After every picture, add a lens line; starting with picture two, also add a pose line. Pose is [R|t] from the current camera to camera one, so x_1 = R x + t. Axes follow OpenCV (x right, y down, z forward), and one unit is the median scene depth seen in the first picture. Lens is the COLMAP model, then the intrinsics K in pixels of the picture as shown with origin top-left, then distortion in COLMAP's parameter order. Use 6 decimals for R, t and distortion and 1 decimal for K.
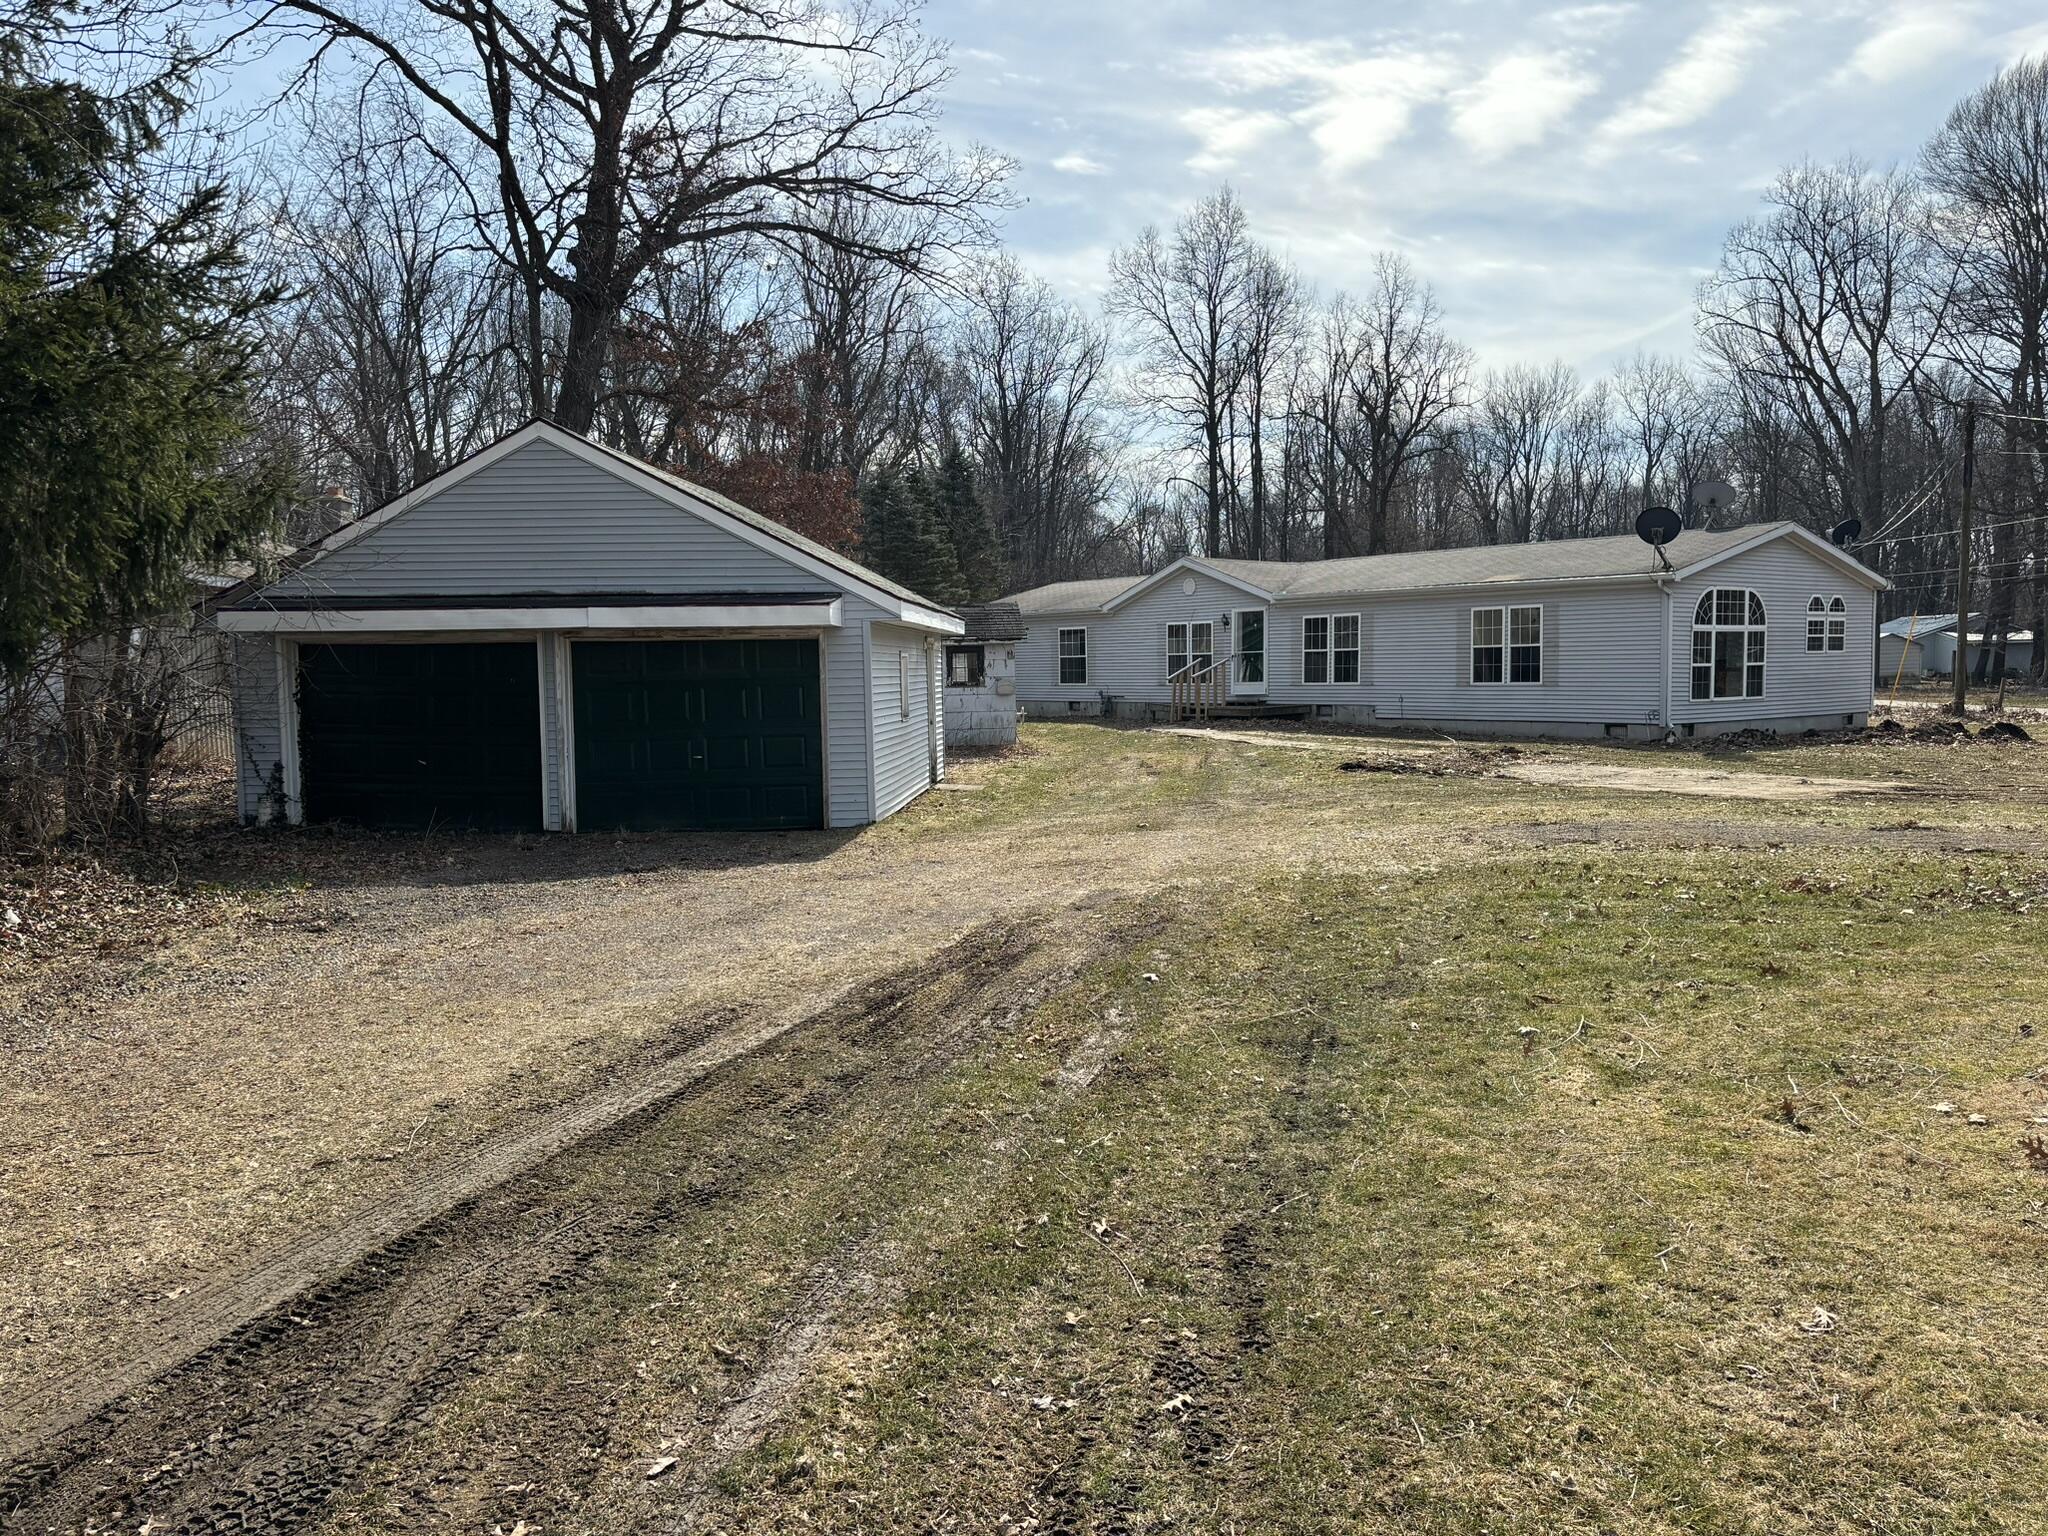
lens RADIAL K [[1547.4, 0, 1023.4], [0, 1547.4, 773.4], [0, 0, 1]] dist [0.045149, -0.000477]
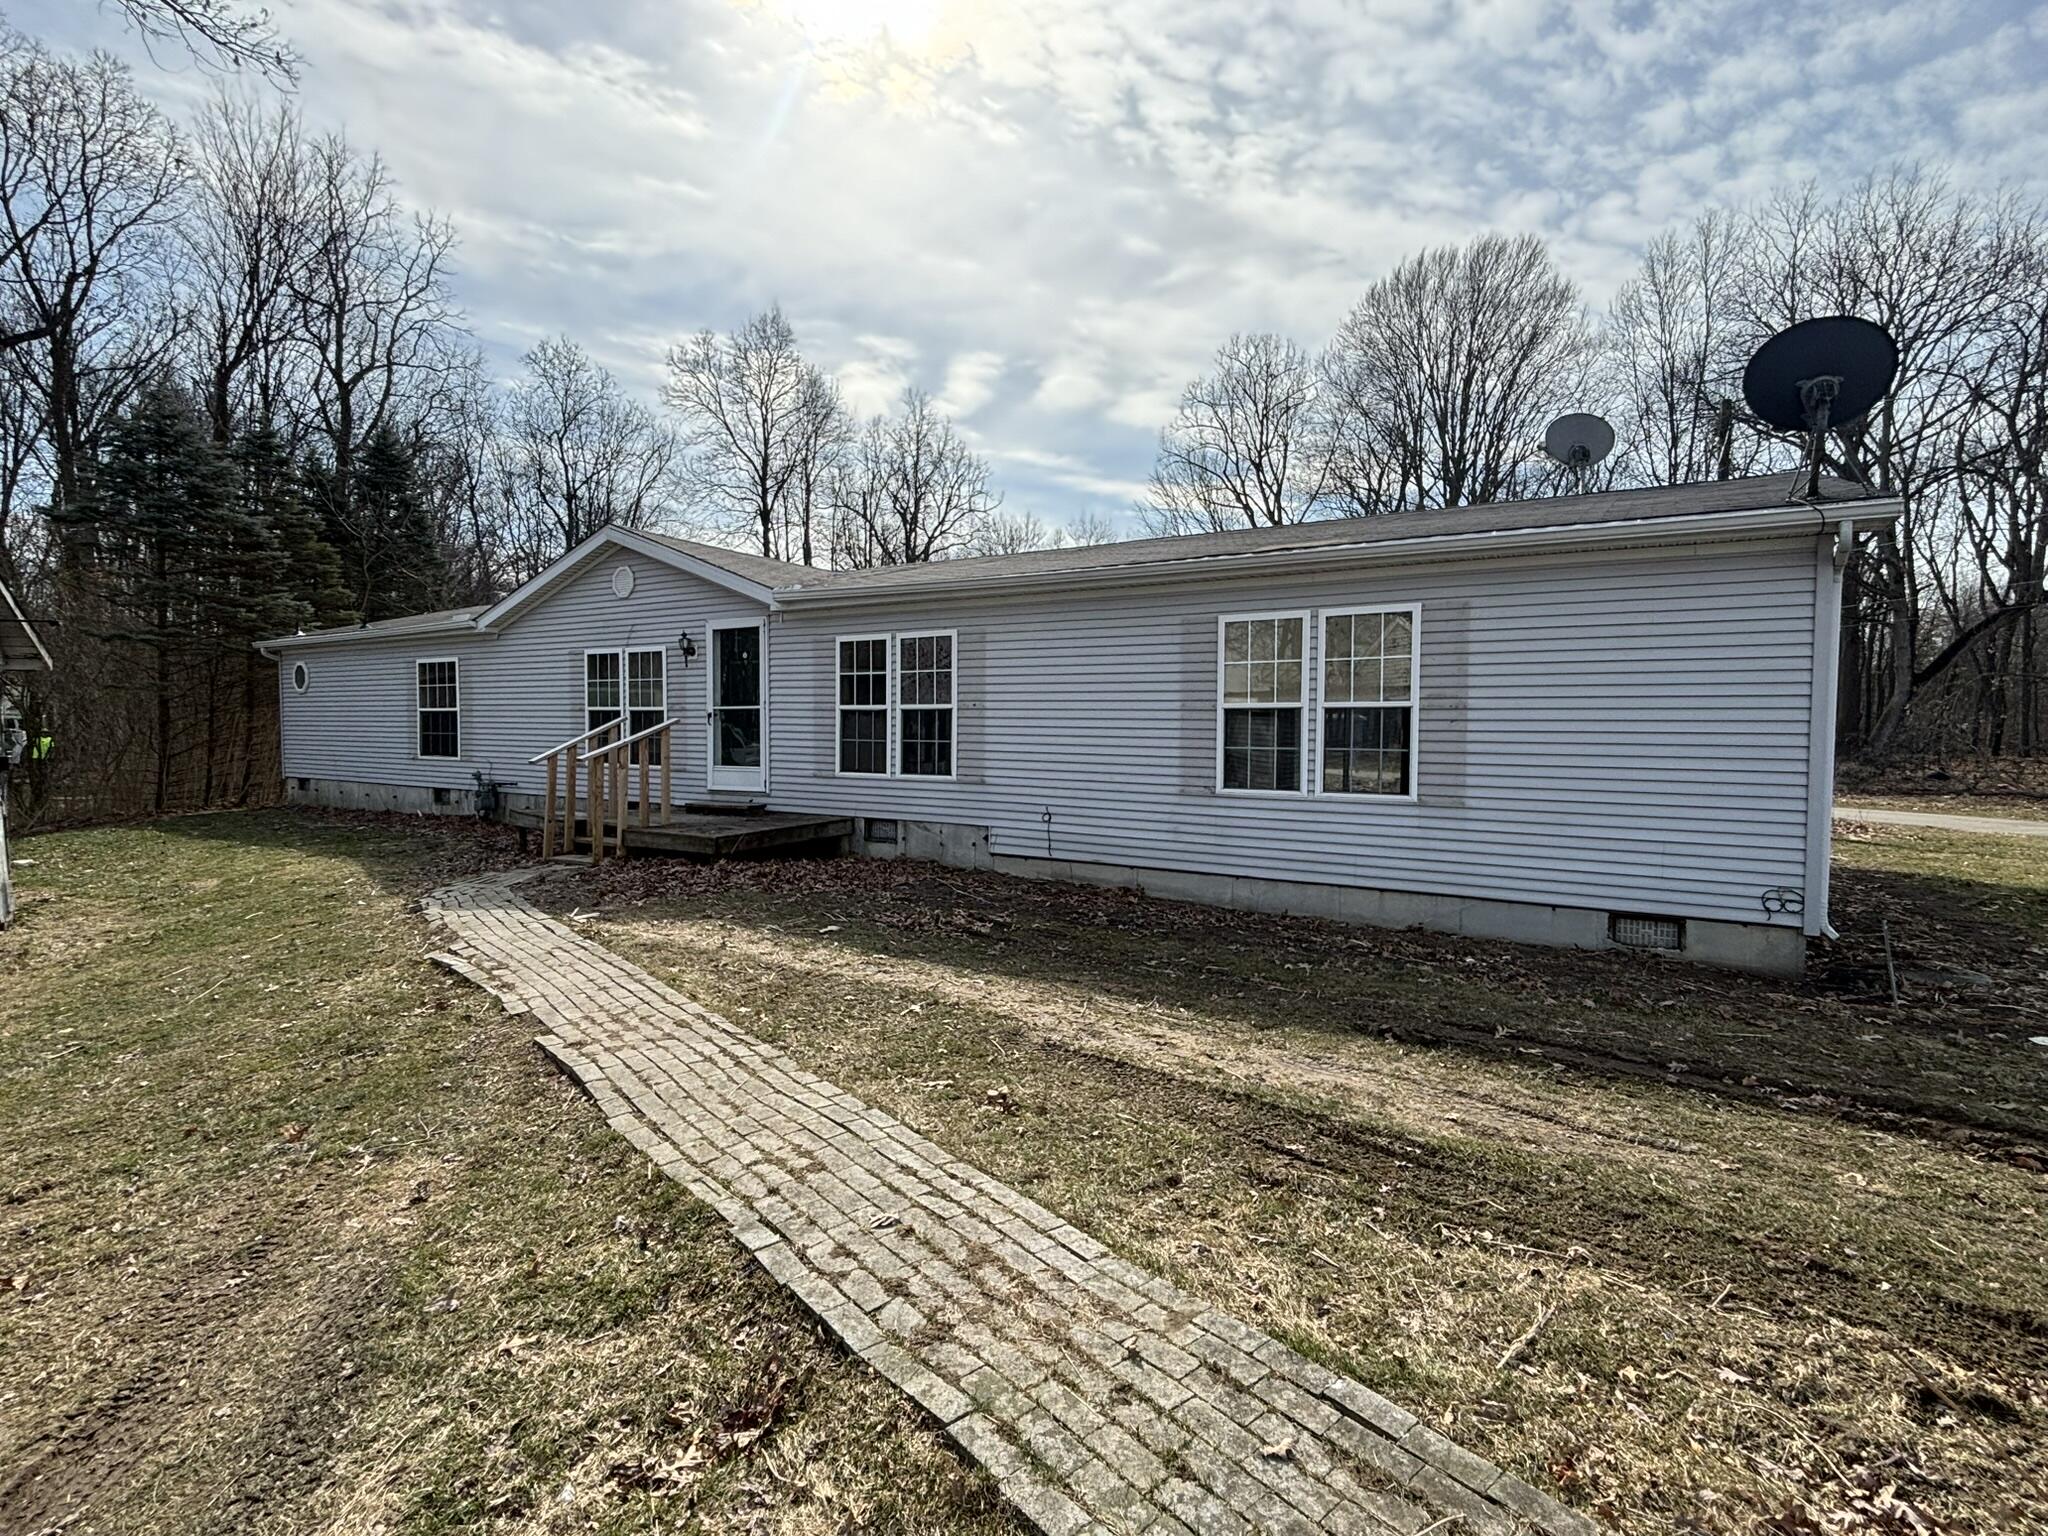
lens RADIAL K [[955.5, 0, 1025.6], [0, 955.5, 769.8], [0, 0, 1]] dist [-0.018805, -0.000229]
pose [[0.934559, 0.005233, 0.355770, 0.119922], [0.003305, 0.999721, -0.023385, -0.048296], [-0.355793, 0.023030, 0.934281, 0.648929]]
